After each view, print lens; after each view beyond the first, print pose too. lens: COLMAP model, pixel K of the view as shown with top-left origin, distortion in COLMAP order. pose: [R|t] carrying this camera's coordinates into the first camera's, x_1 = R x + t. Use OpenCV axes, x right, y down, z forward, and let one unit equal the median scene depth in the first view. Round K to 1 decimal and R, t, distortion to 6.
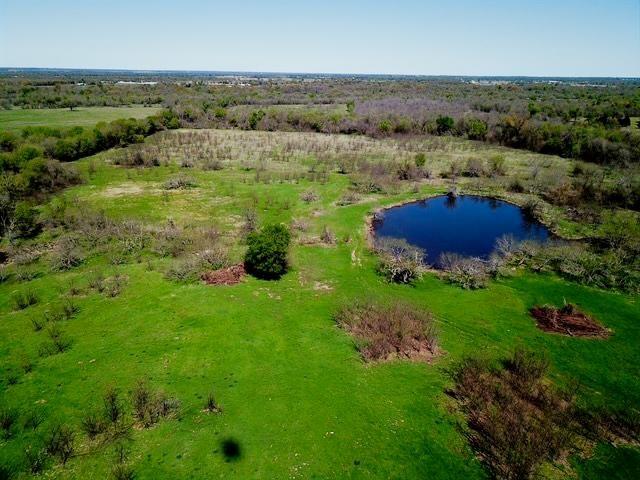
lens RADIAL K [[489.1, 0, 317.2], [0, 489.1, 244.8], [0, 0, 1]] dist [0.027203, -0.026421]
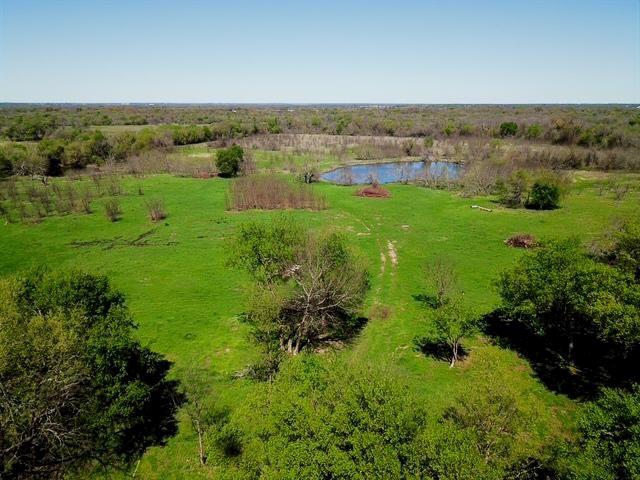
lens RADIAL K [[489.1, 0, 317.2], [0, 489.1, 244.8], [0, 0, 1]] dist [0.027203, -0.026421]
pose [[0.957027, 0.068226, -0.281858, 0.170175], [-0.085092, 0.995215, -0.048021, 0.089857], [0.277233, 0.069941, 0.958254, -0.122115]]
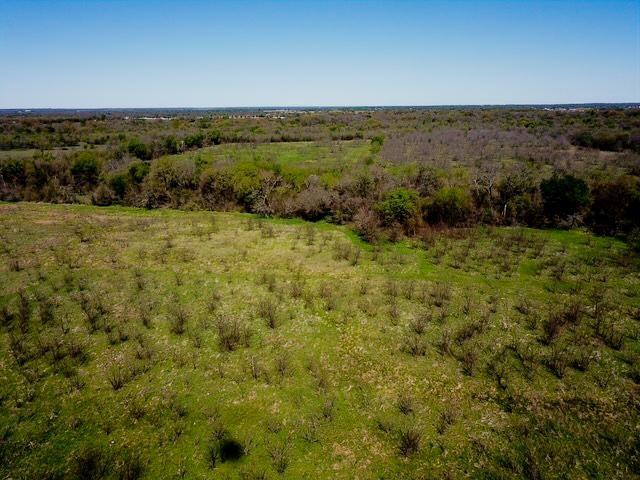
lens RADIAL K [[489.1, 0, 317.2], [0, 489.1, 244.8], [0, 0, 1]] dist [0.027203, -0.026421]
pose [[0.992422, 0.009046, -0.122545, 0.111445], [-0.016728, 0.997948, -0.061799, -0.171867], [0.121735, 0.063380, 0.990537, 0.570719]]
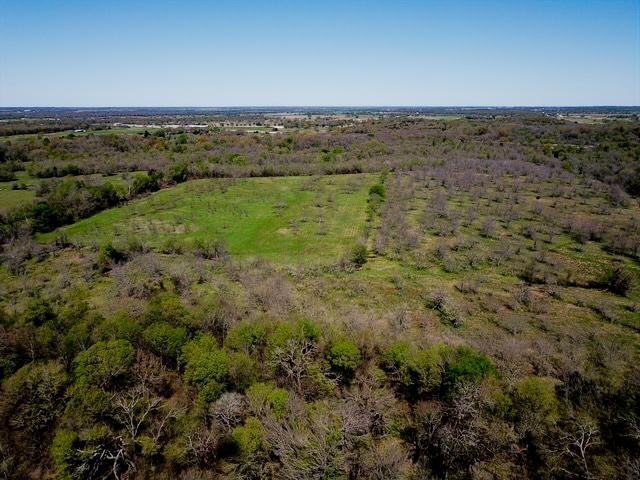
lens RADIAL K [[489.1, 0, 317.2], [0, 489.1, 244.8], [0, 0, 1]] dist [0.027203, -0.026421]
pose [[0.991097, 0.021130, -0.131453, 0.117660], [-0.029267, 0.997753, -0.060277, -0.313888], [0.129884, 0.063587, 0.989488, 0.793190]]
